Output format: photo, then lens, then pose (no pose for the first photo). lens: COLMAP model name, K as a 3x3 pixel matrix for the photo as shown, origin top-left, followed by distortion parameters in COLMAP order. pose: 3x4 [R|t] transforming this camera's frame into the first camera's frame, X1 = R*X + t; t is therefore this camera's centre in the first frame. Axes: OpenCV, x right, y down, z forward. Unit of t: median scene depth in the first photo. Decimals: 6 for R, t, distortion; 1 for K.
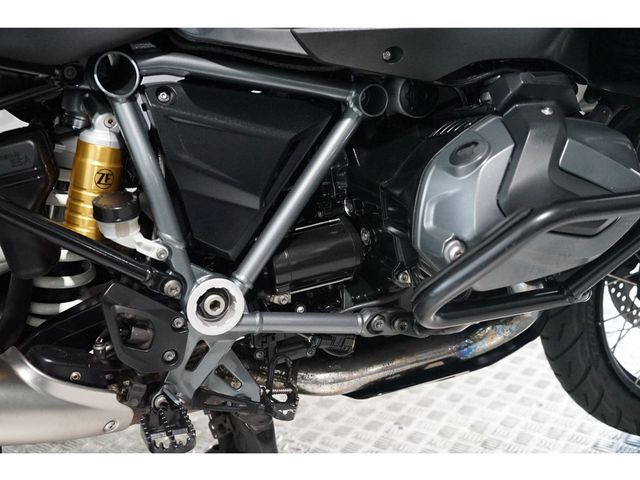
lens RADIAL K [[892.4, 0, 319.6], [0, 892.4, 242.1], [0, 0, 1]] dist [-0.013680, 0.000000]
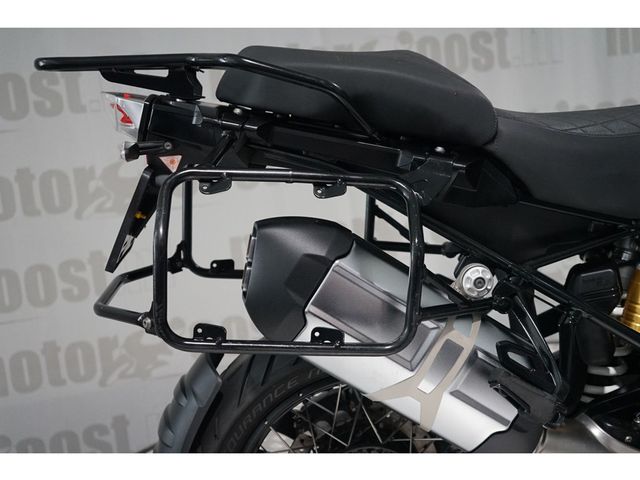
lens RADIAL K [[892.4, 0, 322.7], [0, 892.4, 237.9], [0, 0, 1]] dist [-0.013680, 0.000000]
pose [[0.929766, 0.025842, -0.367242, -0.214199], [-0.073903, 0.990329, -0.117419, 0.038323], [0.360656, 0.136313, 0.922684, -0.481100]]
